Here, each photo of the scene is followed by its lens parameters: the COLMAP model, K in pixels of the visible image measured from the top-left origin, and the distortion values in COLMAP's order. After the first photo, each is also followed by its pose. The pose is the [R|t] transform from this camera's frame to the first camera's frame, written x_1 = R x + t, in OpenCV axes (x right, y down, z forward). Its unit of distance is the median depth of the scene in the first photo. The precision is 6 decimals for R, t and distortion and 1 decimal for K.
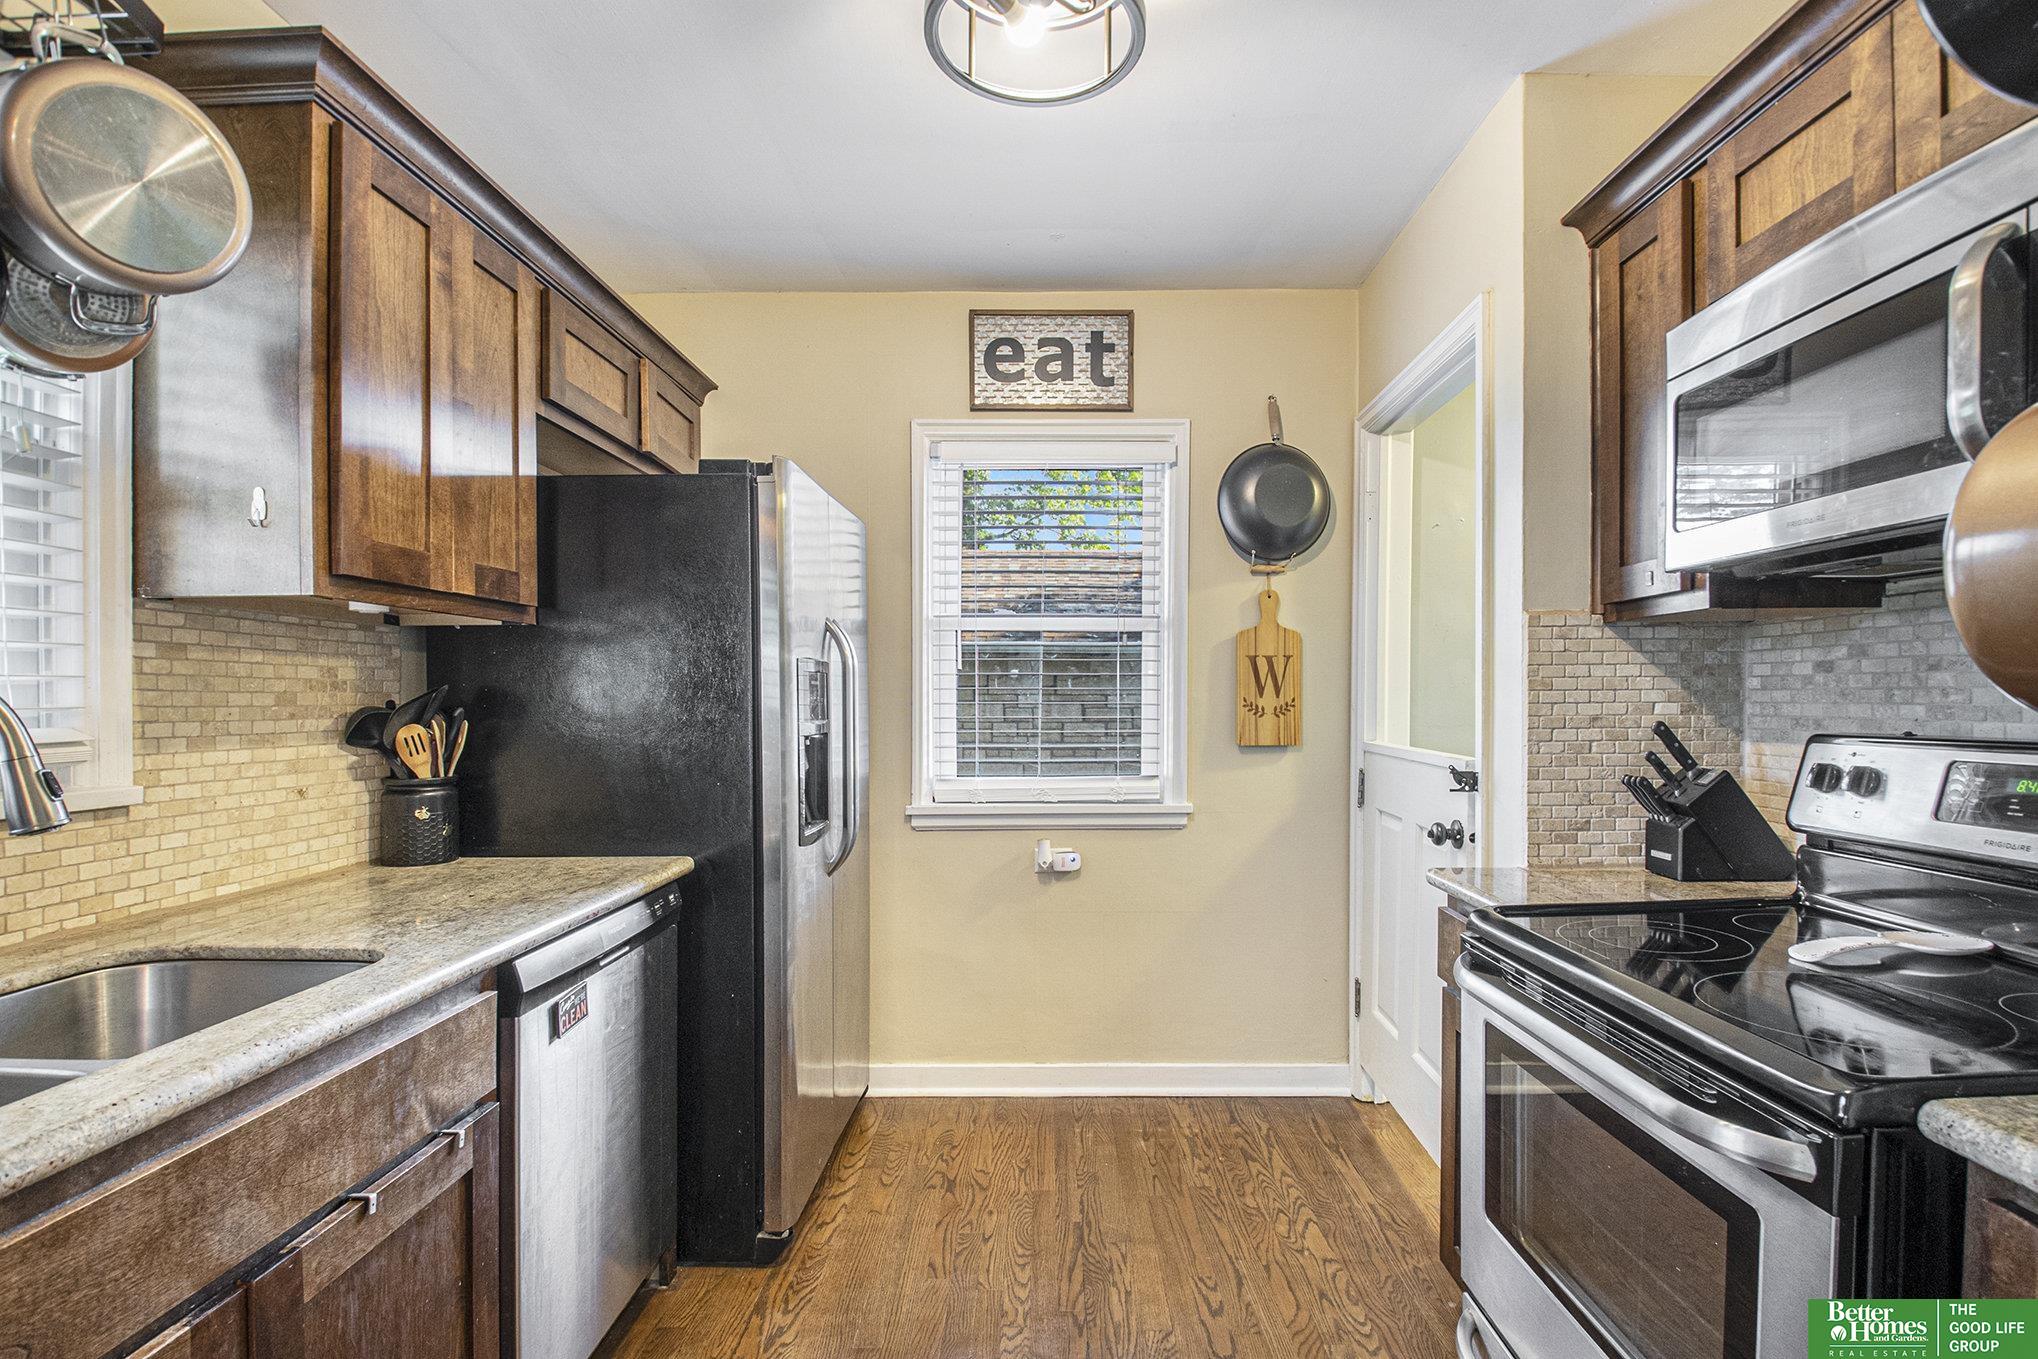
lens RADIAL K [[907.3, 0, 1028.1], [0, 907.3, 715.0], [0, 0, 1]] dist [0.011012, -0.015725]
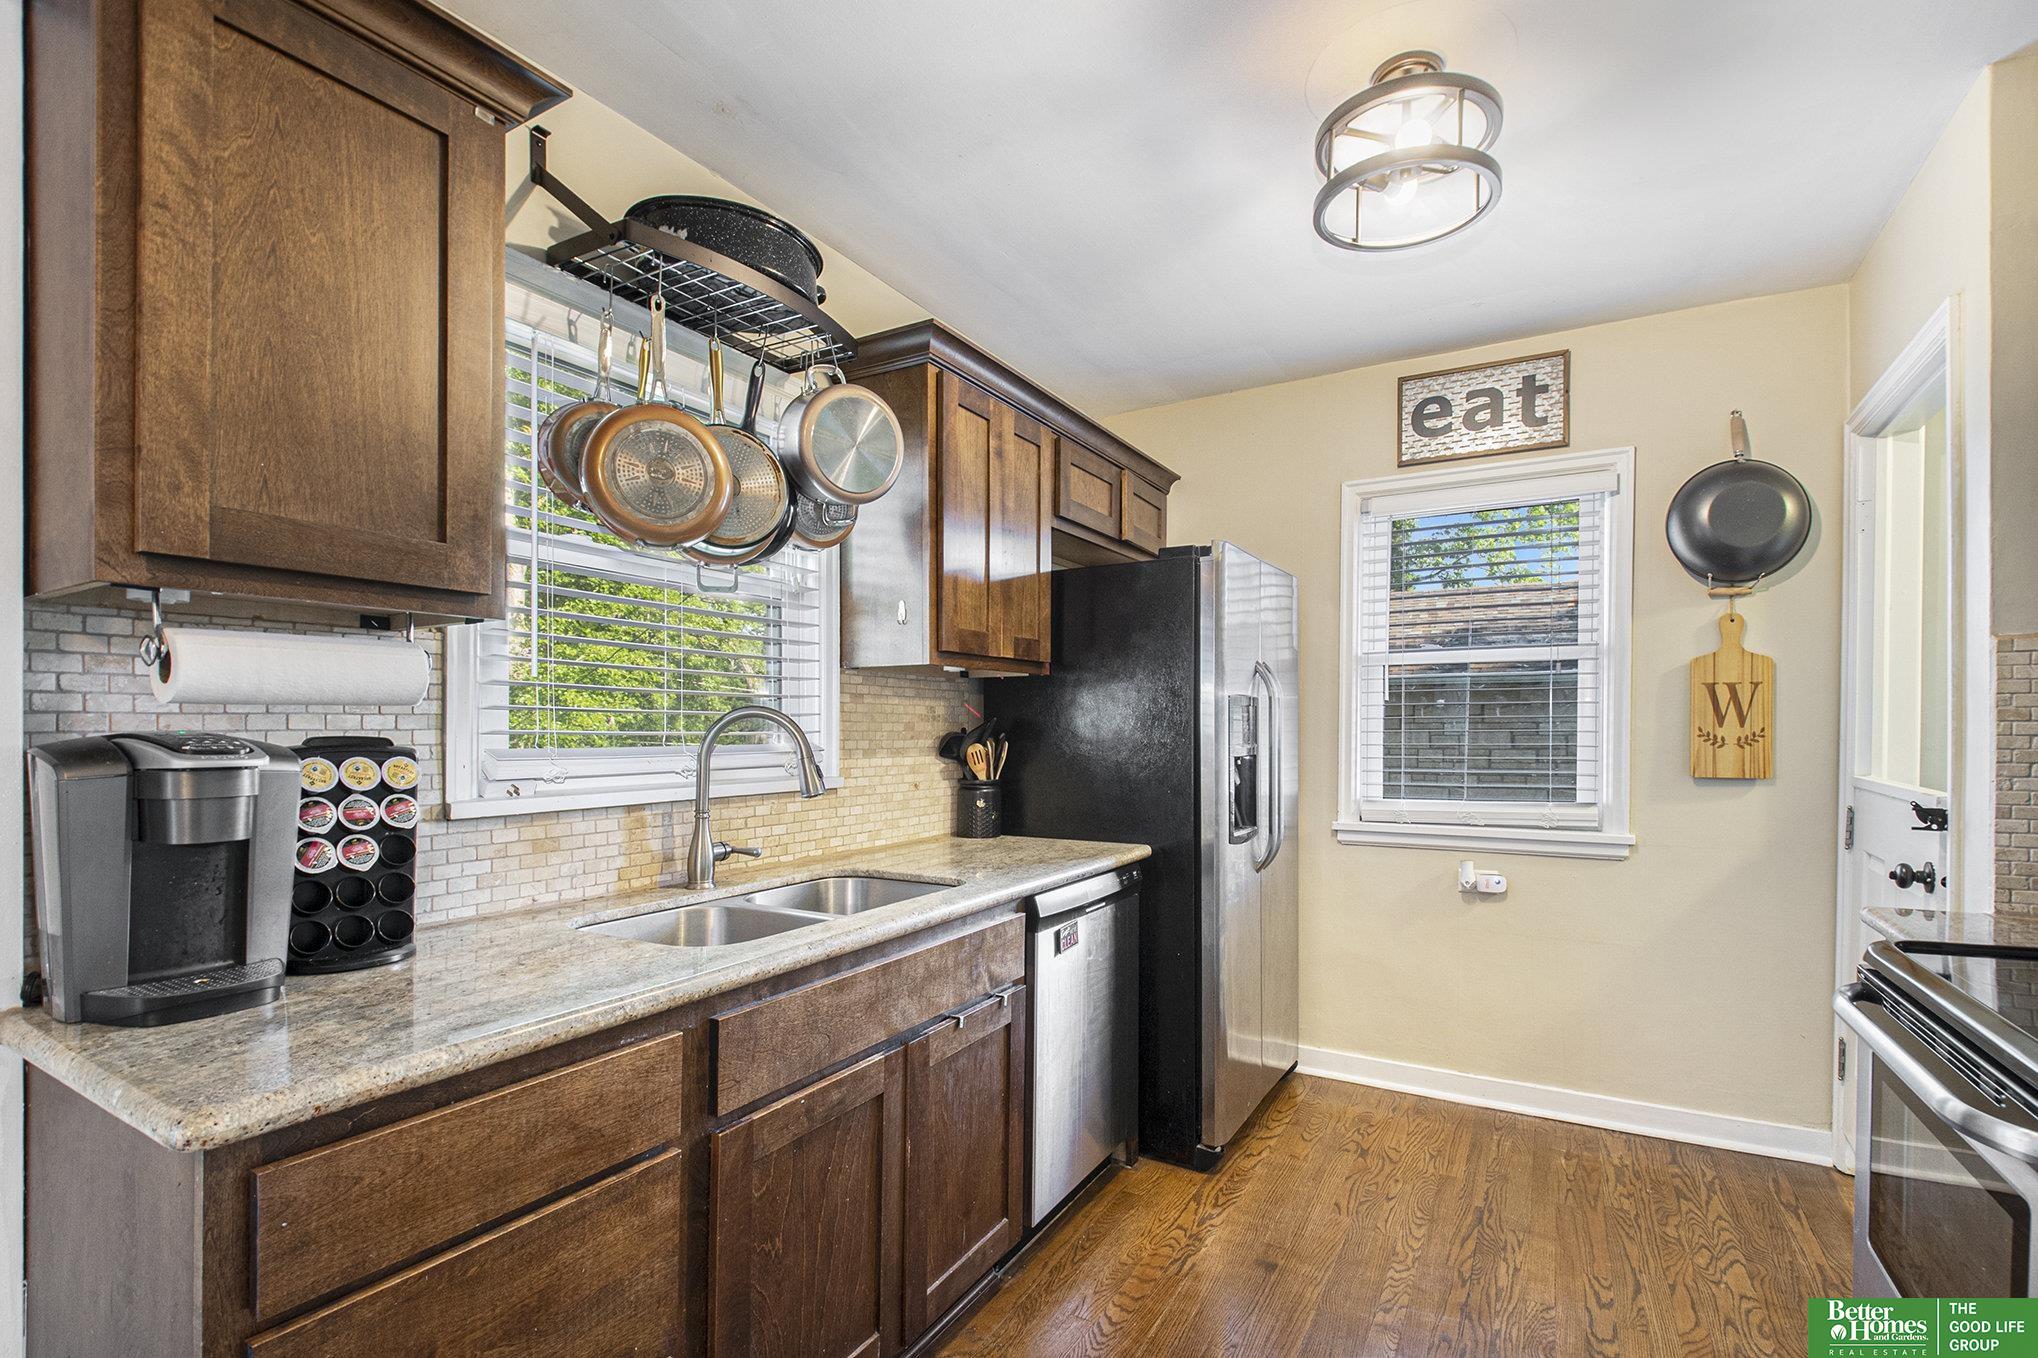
lens RADIAL K [[907.3, 0, 1079.8], [0, 907.3, 745.0], [0, 0, 1]] dist [0.011012, -0.015725]
pose [[0.894472, 0.012529, -0.446949, 0.135862], [-0.011375, 0.999921, 0.005266, 0.002539], [0.446980, 0.000374, 0.894544, -0.248006]]
